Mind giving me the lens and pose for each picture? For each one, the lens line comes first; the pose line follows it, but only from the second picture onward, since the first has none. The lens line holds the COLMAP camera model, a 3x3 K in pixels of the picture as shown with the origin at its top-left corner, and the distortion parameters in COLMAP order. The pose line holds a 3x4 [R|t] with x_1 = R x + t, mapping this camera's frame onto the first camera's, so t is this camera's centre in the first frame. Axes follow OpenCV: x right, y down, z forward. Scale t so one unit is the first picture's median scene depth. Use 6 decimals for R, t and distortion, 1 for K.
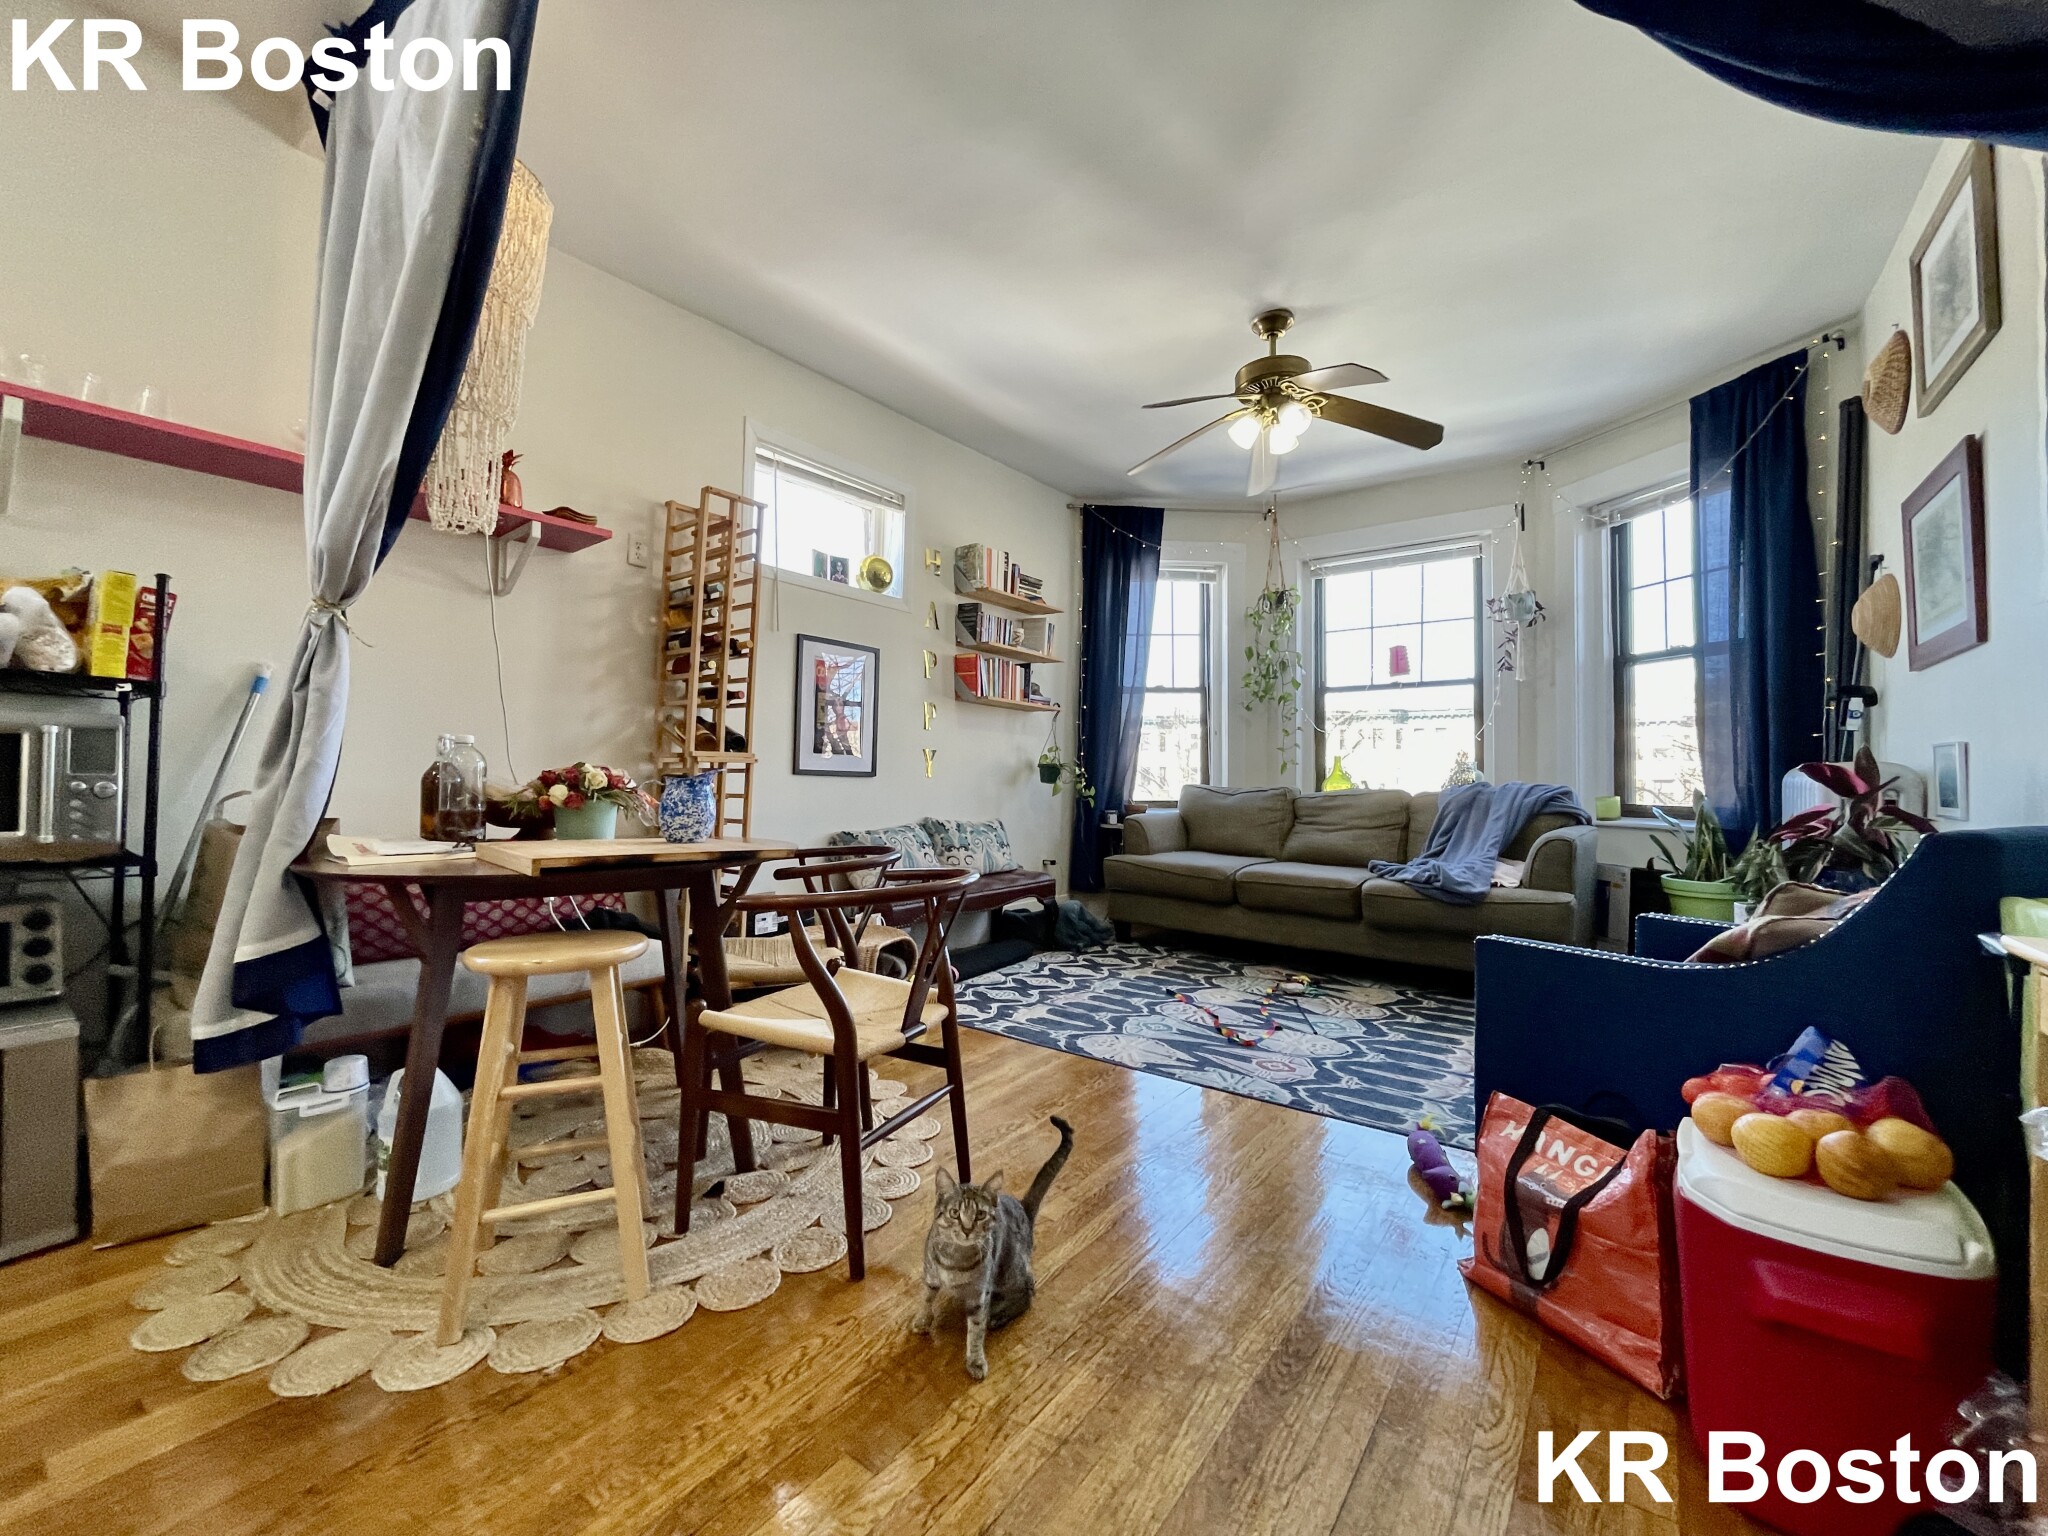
lens RADIAL K [[825.0, 0, 1024.0], [0, 825.0, 768.0], [0, 0, 1]] dist [-0.007652, -0.000070]
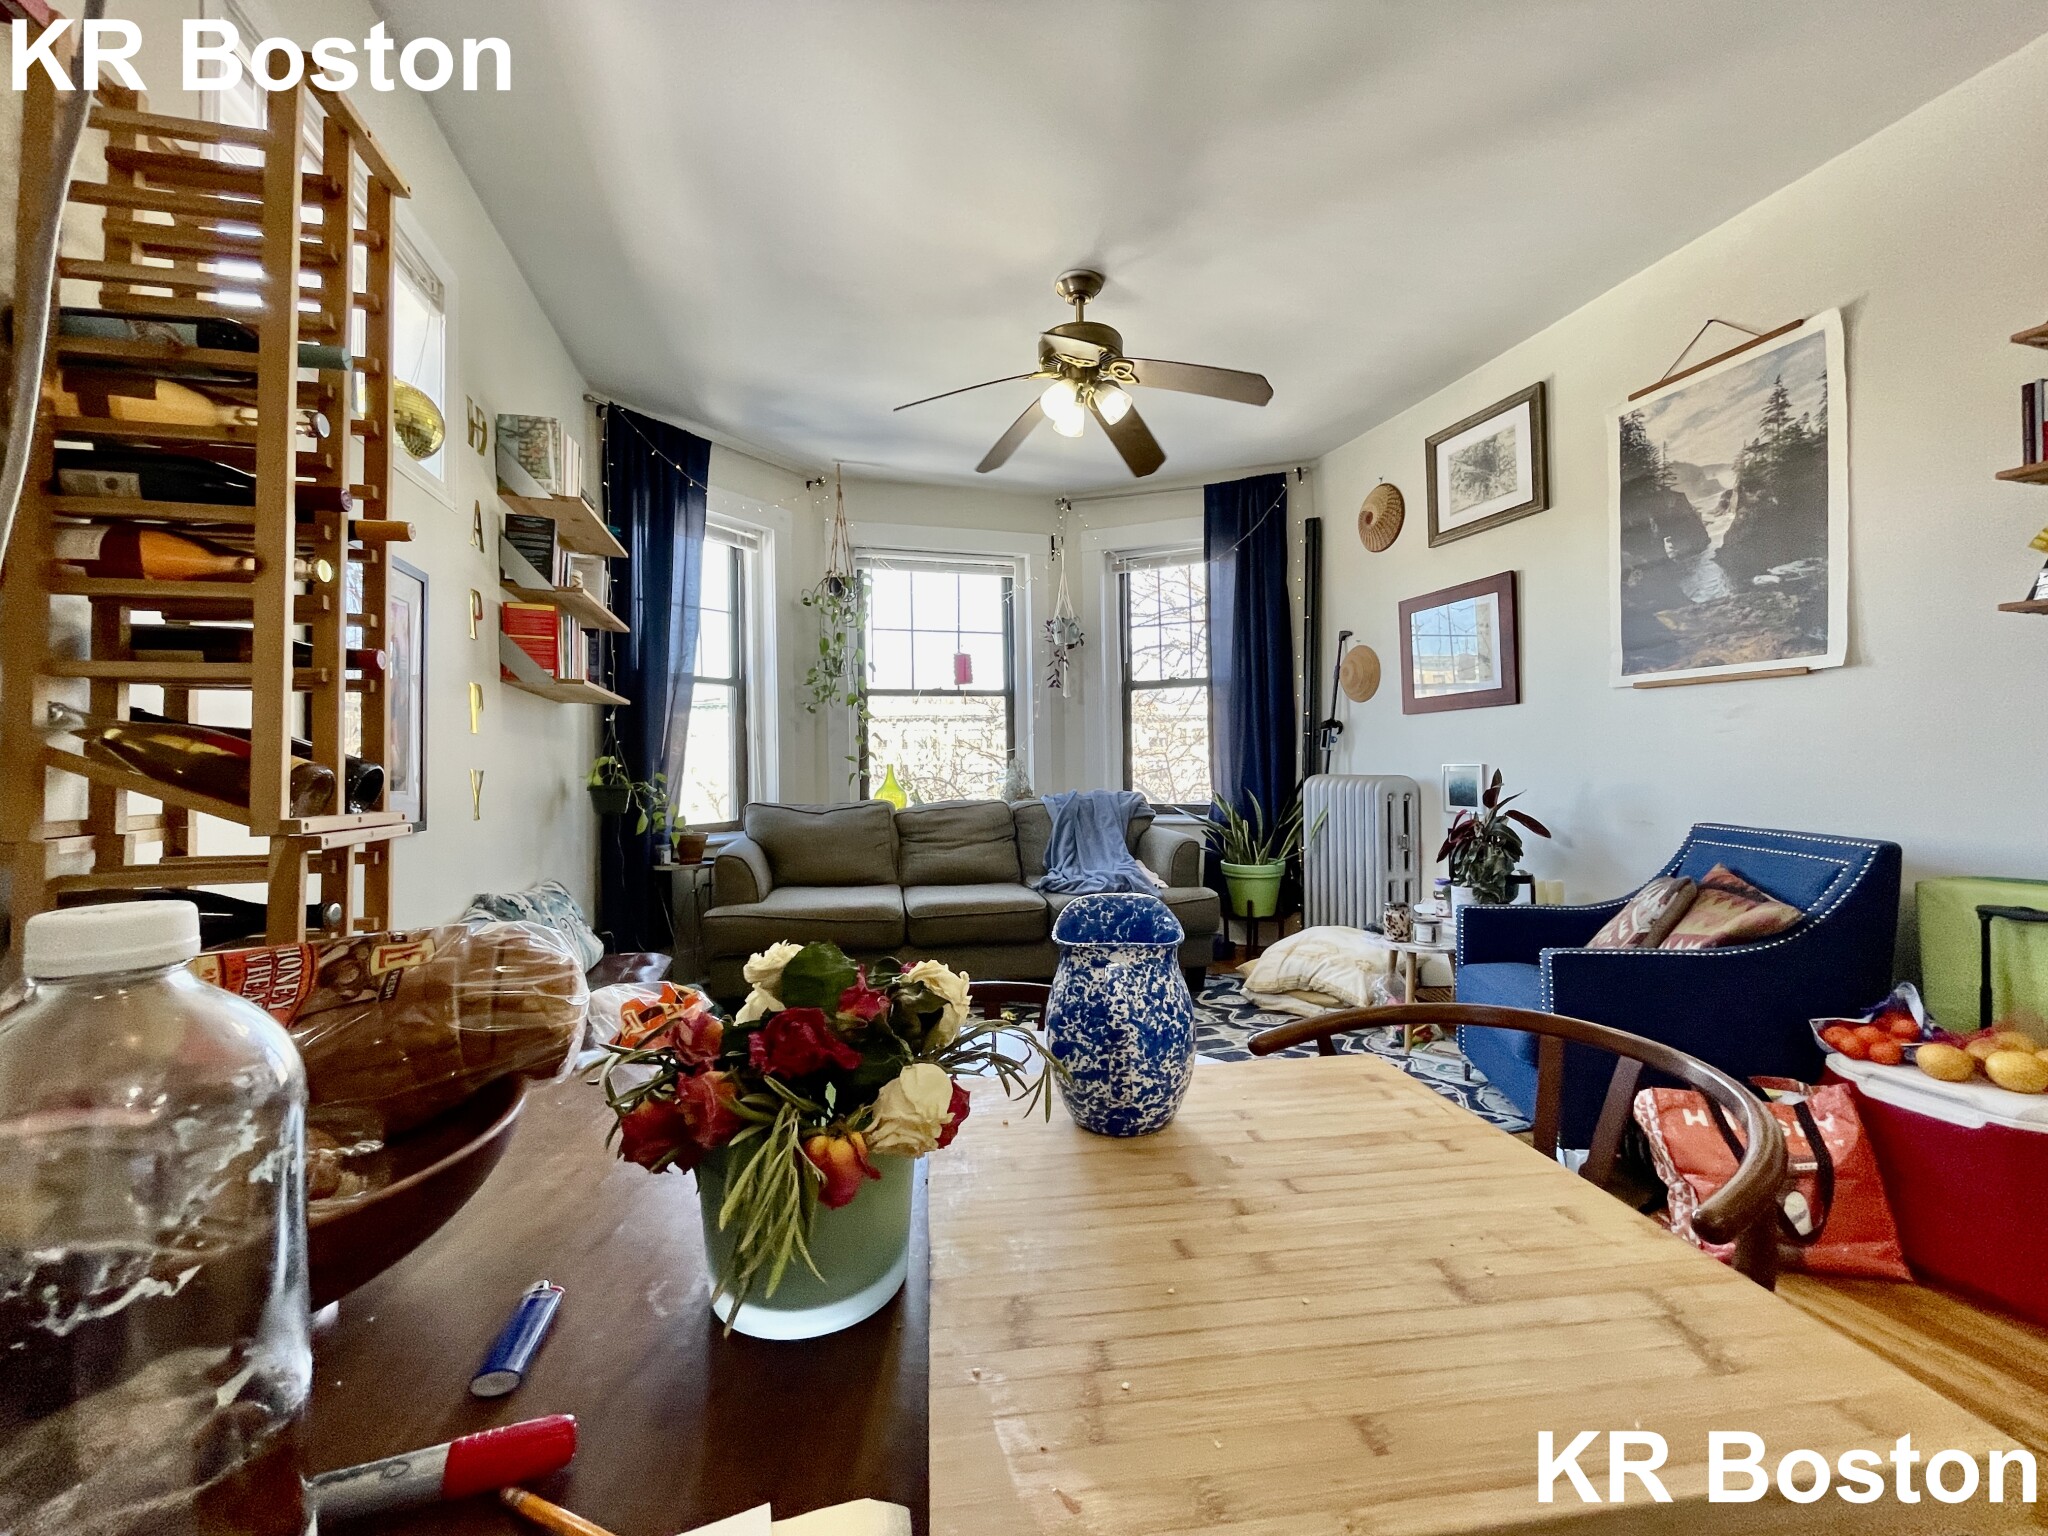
lens RADIAL K [[825.0, 0, 1024.0], [0, 825.0, 768.0], [0, 0, 1]] dist [-0.007652, -0.000070]
pose [[0.608798, -0.018337, 0.793114, -0.303571], [0.007076, 0.999819, 0.017685, -0.028503], [-0.793294, -0.005155, 0.608817, 0.351632]]
